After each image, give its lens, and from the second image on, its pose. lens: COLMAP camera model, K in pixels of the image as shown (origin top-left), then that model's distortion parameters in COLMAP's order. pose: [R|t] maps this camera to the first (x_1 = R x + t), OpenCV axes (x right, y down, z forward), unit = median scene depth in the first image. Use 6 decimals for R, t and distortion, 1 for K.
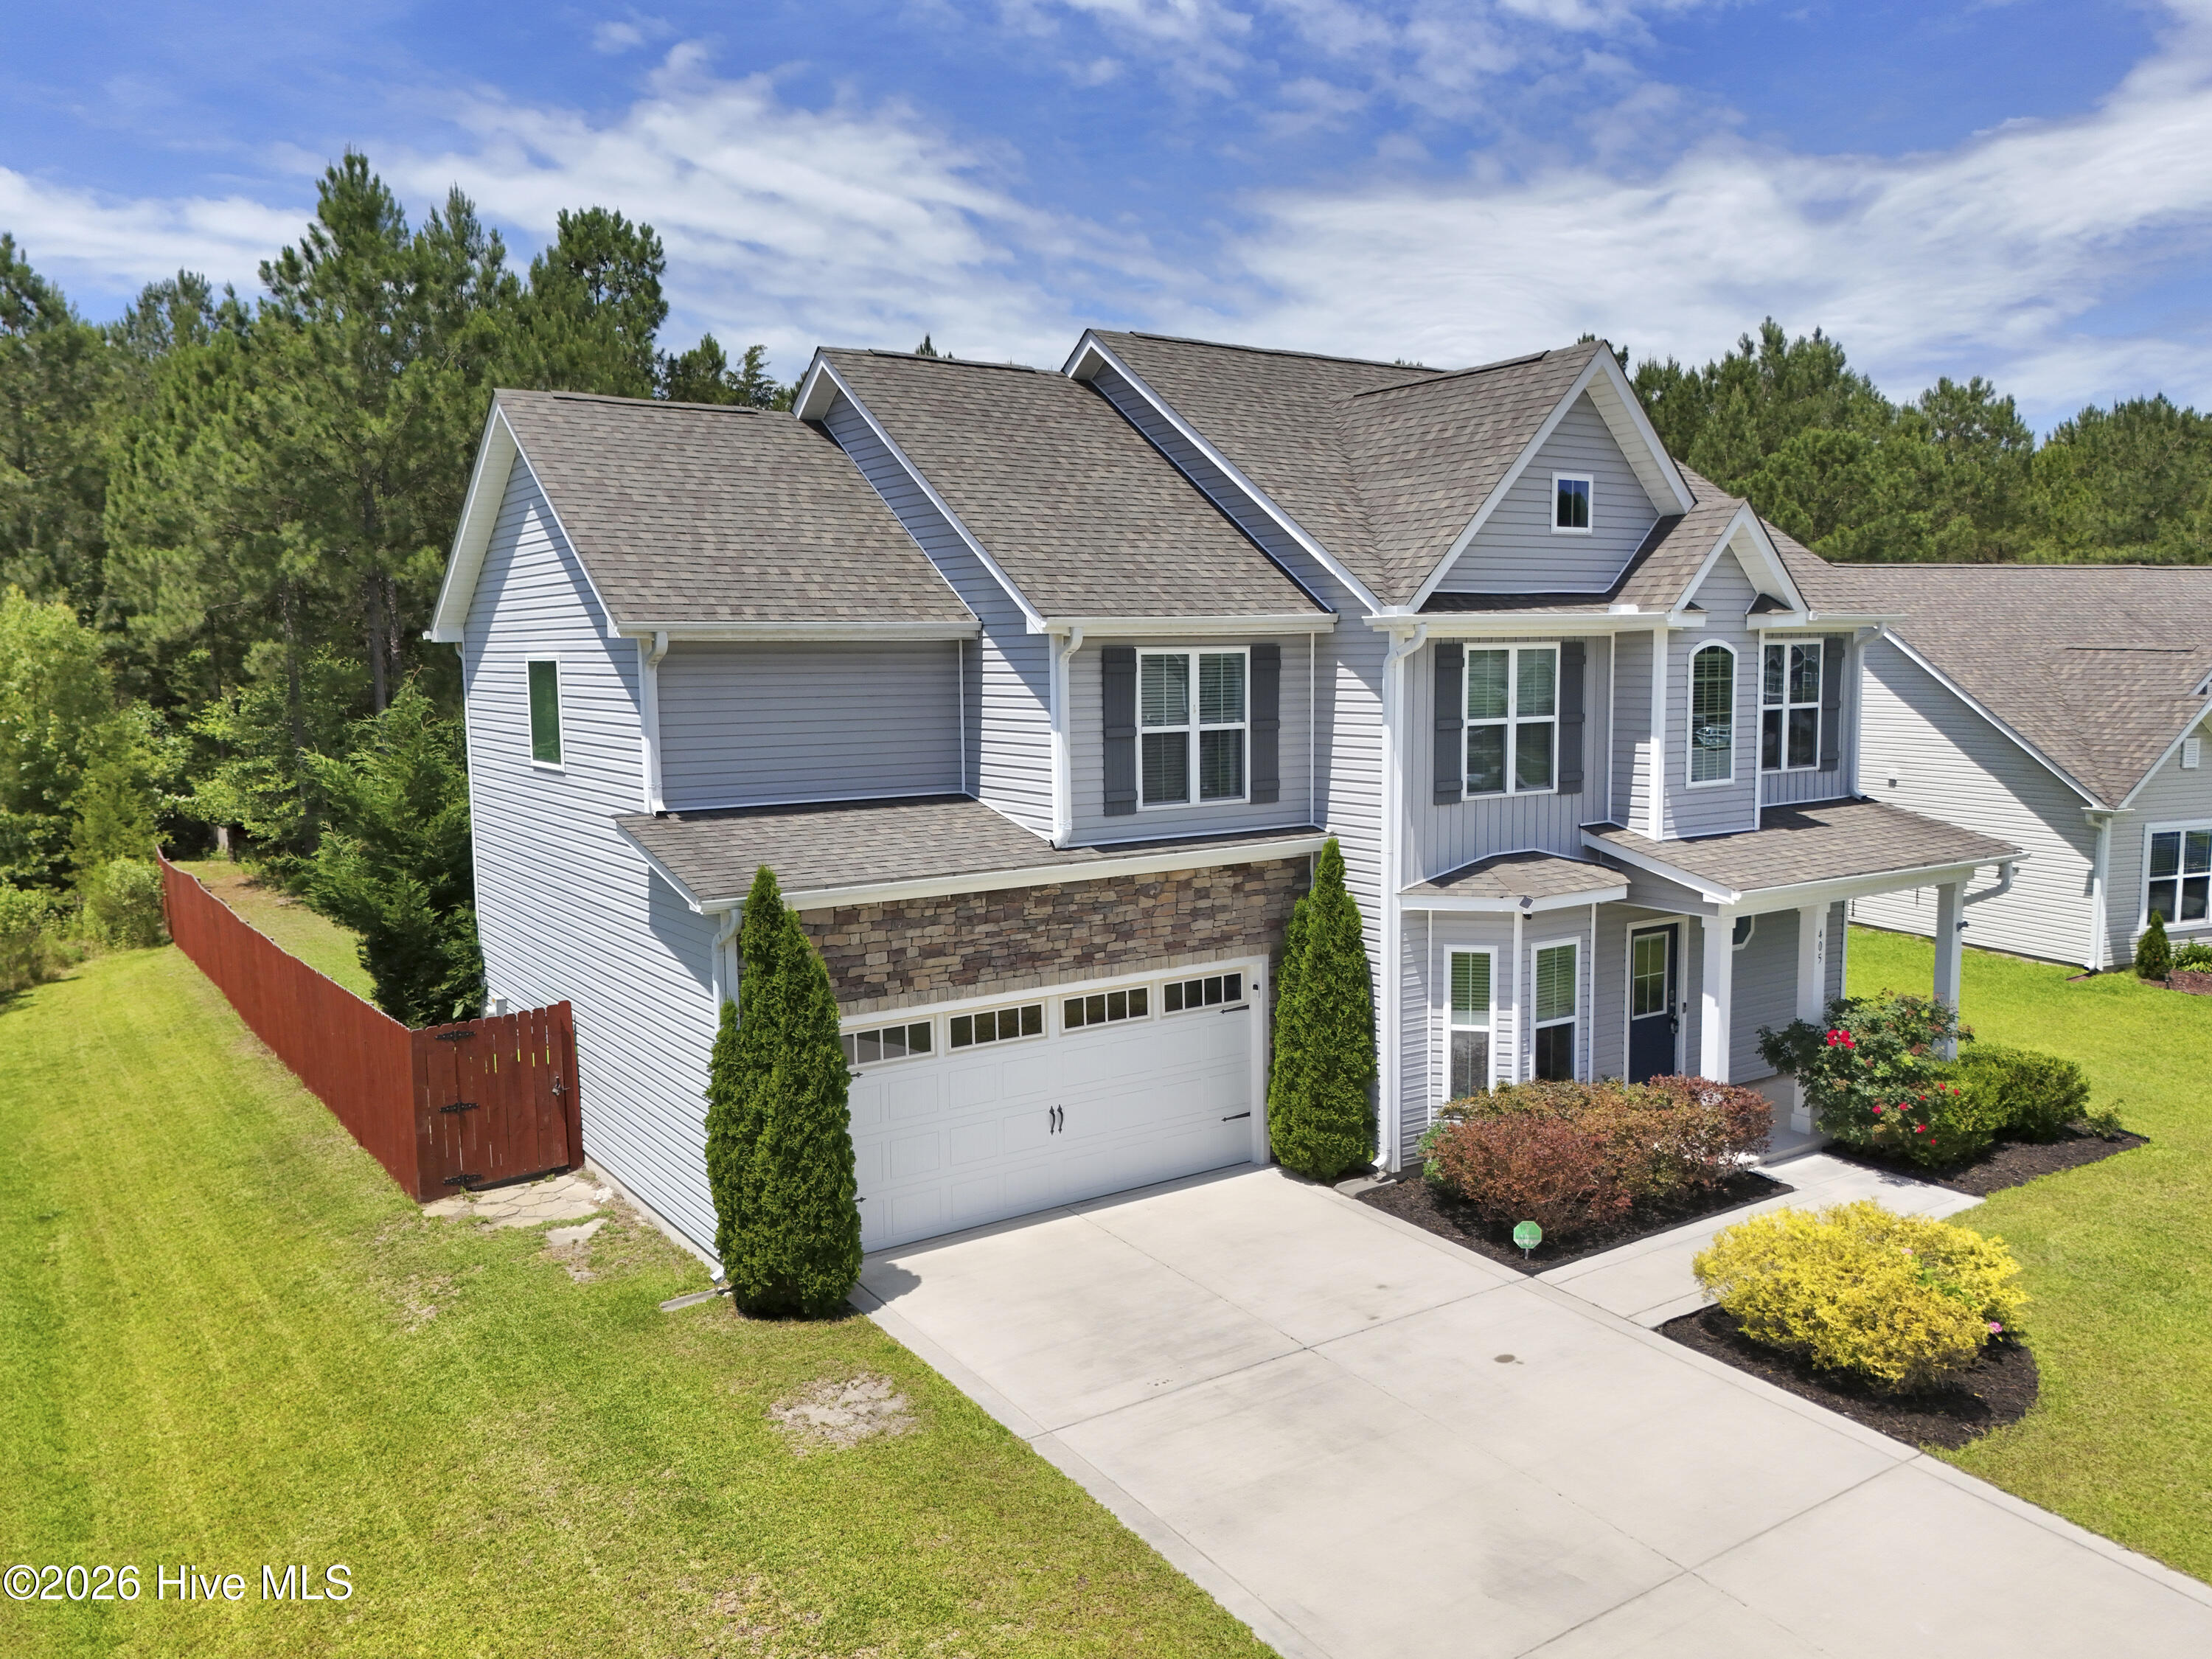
lens RADIAL K [[1634.9, 0, 1107.7], [0, 1634.9, 825.6], [0, 0, 1]] dist [0.076599, -0.079798]
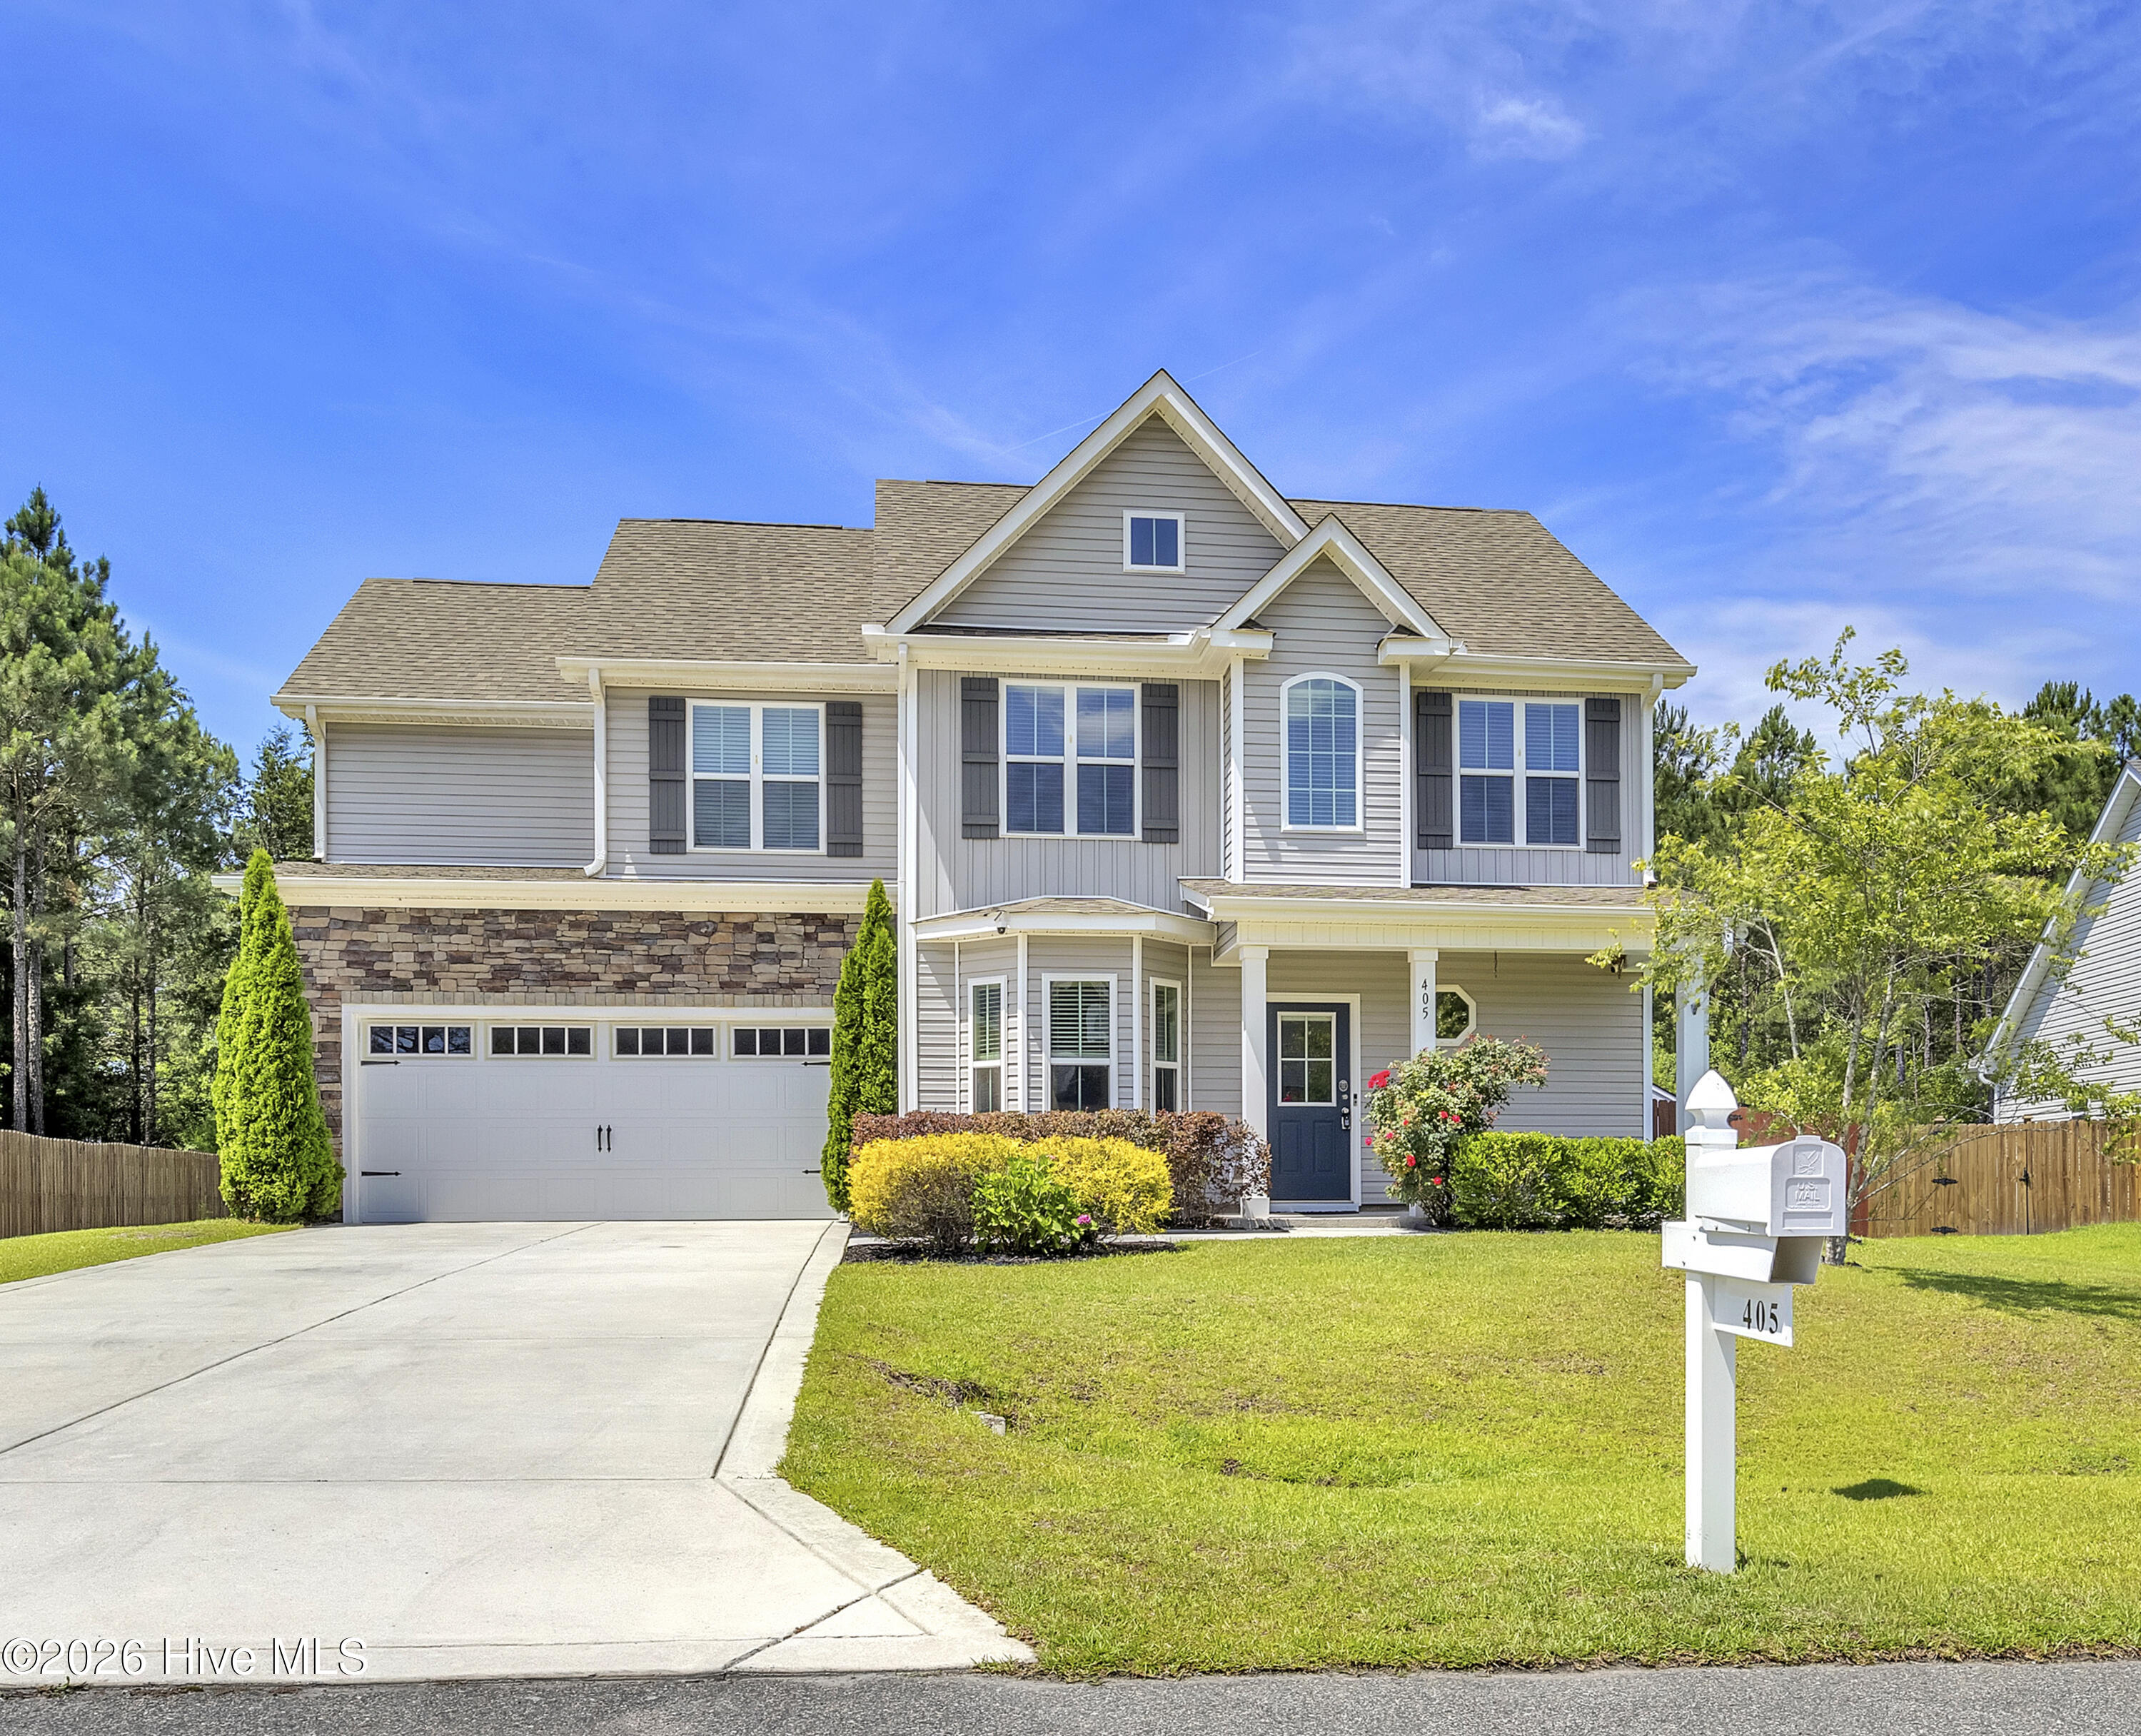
lens RADIAL K [[1925.2, 0, 1174.2], [0, 1925.2, 1195.6], [0, 0, 1]] dist [-0.030964, 0.036170]
pose [[0.899748, 0.007230, -0.436350, 0.824557], [-0.053089, 0.994250, -0.092994, 0.303560], [0.433169, 0.106837, 0.894959, 0.041787]]
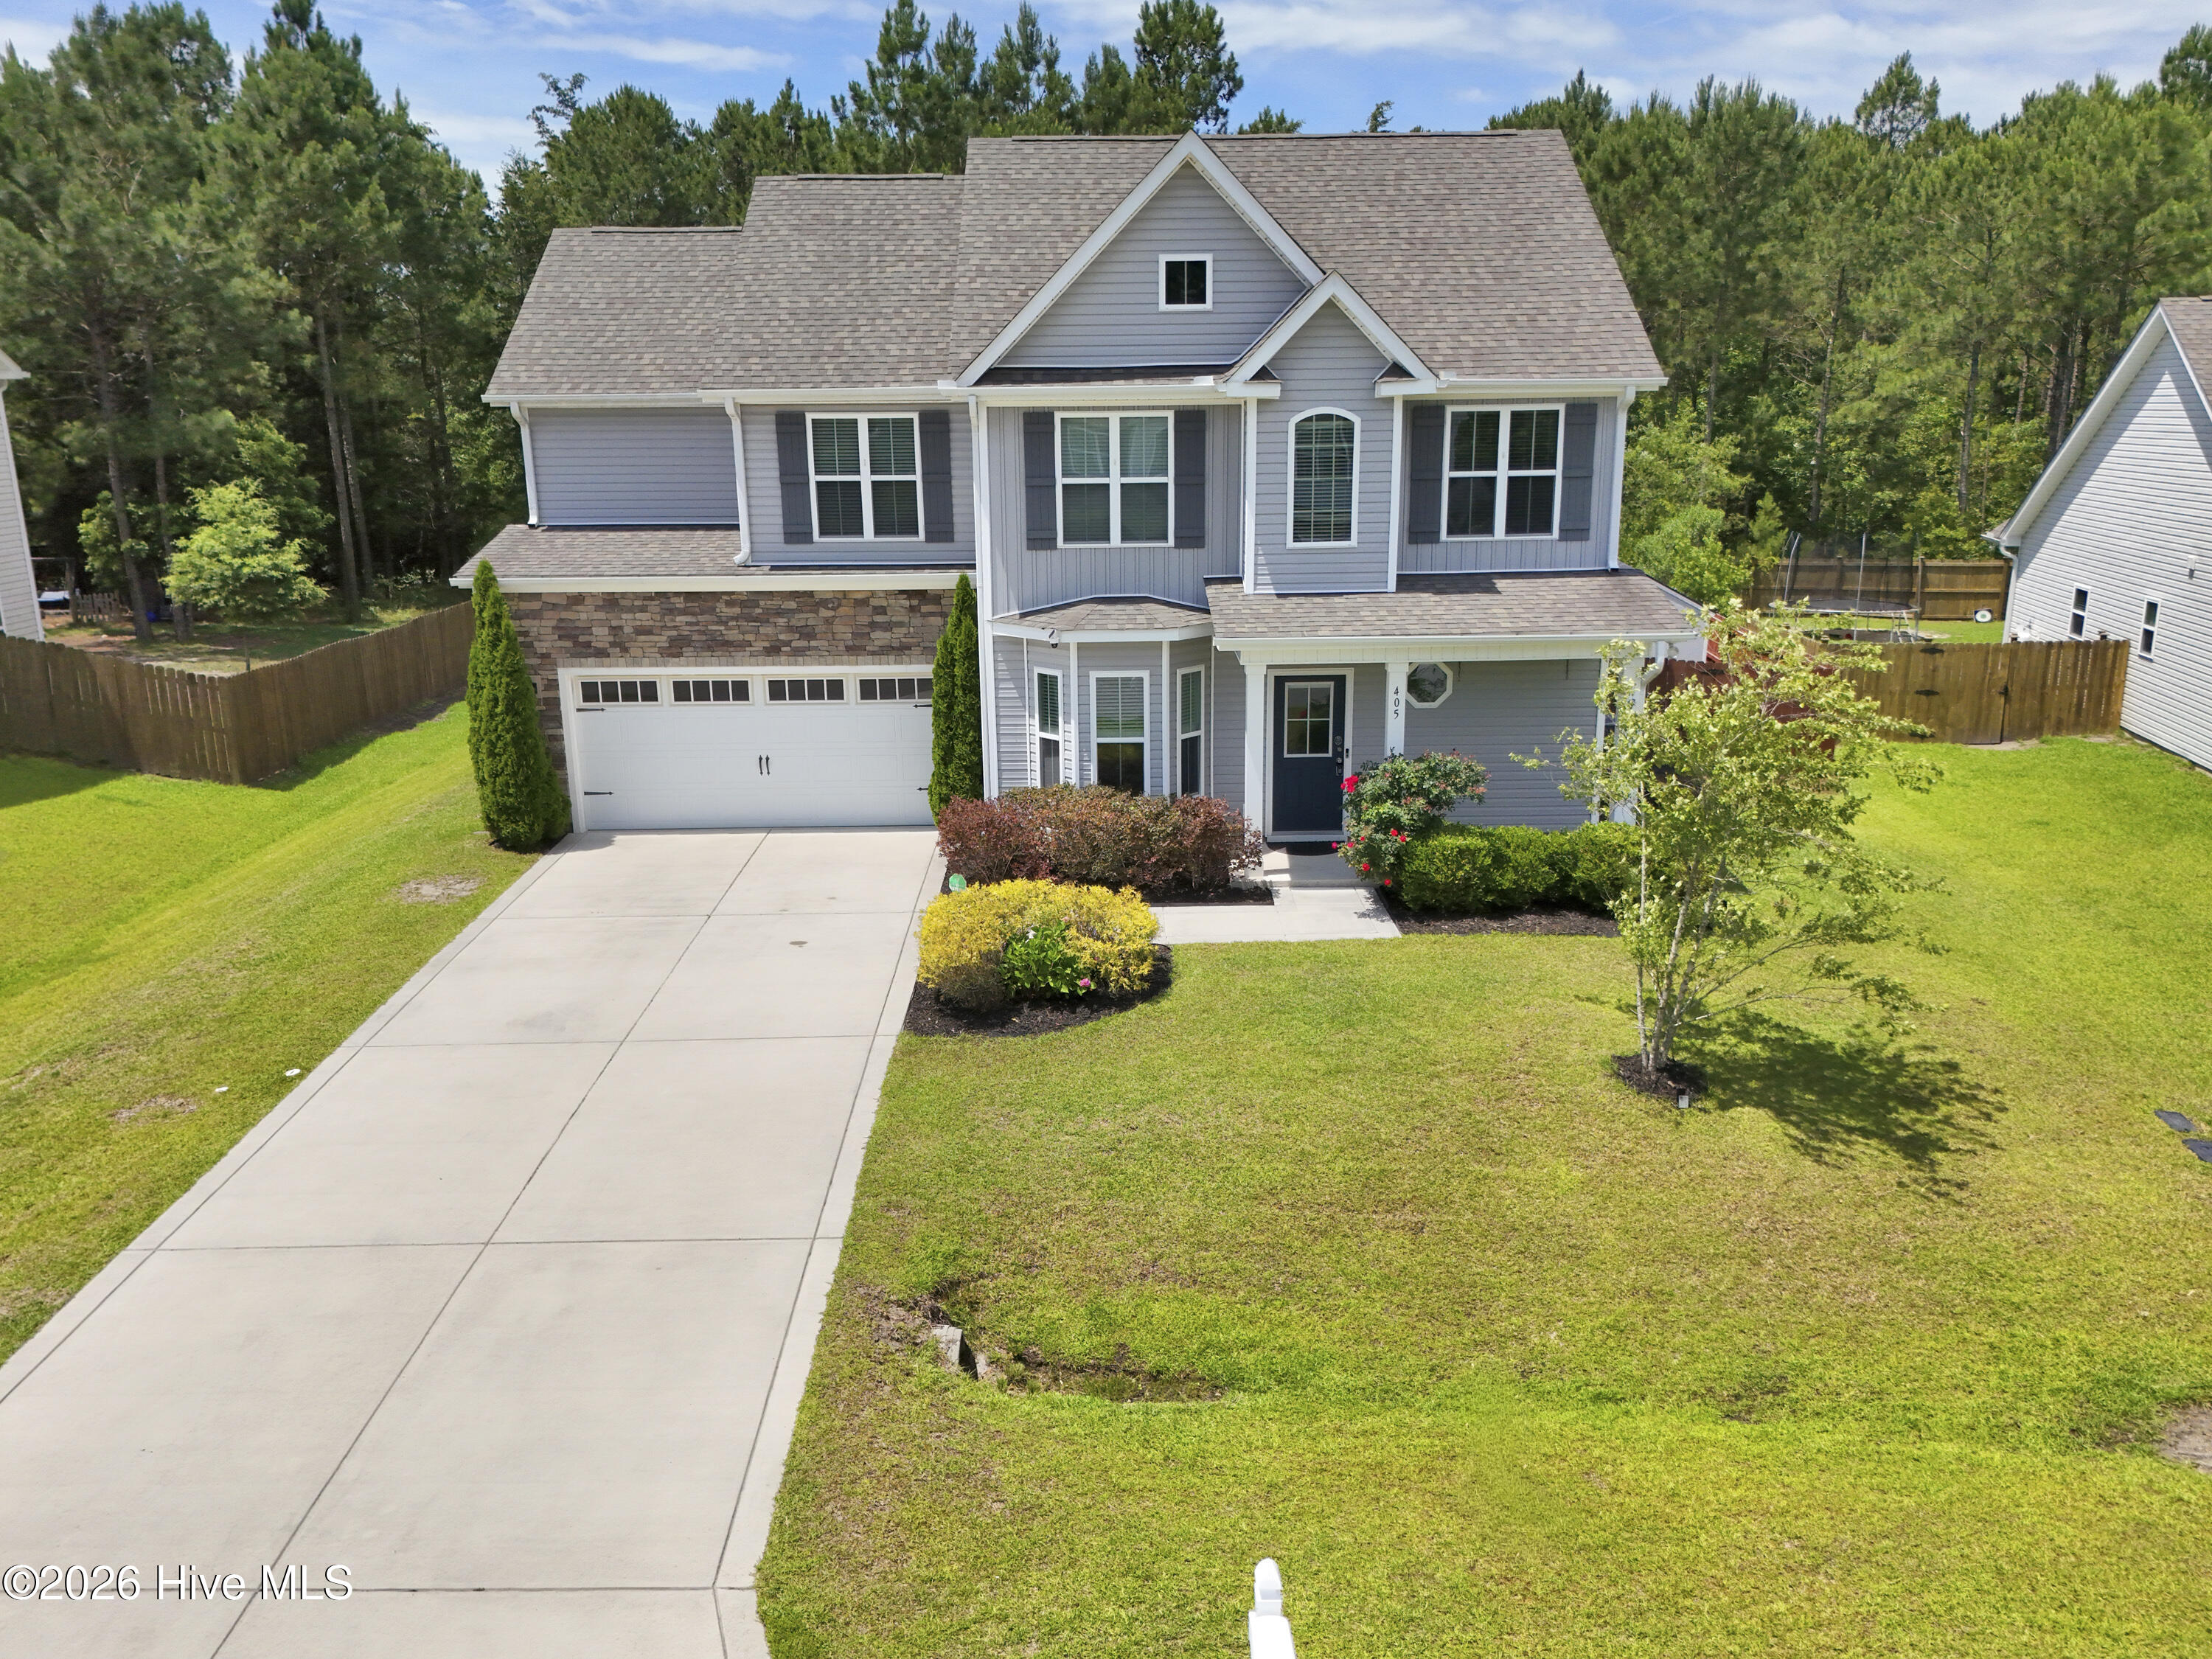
lens RADIAL K [[1634.9, 0, 1113.5], [0, 1634.9, 834.8], [0, 0, 1]] dist [0.076599, -0.079798]
pose [[0.832613, 0.139085, -0.536107, 0.936148], [-0.057582, 0.984448, 0.165972, -0.009538], [0.550853, -0.107320, 0.827673, 0.008330]]
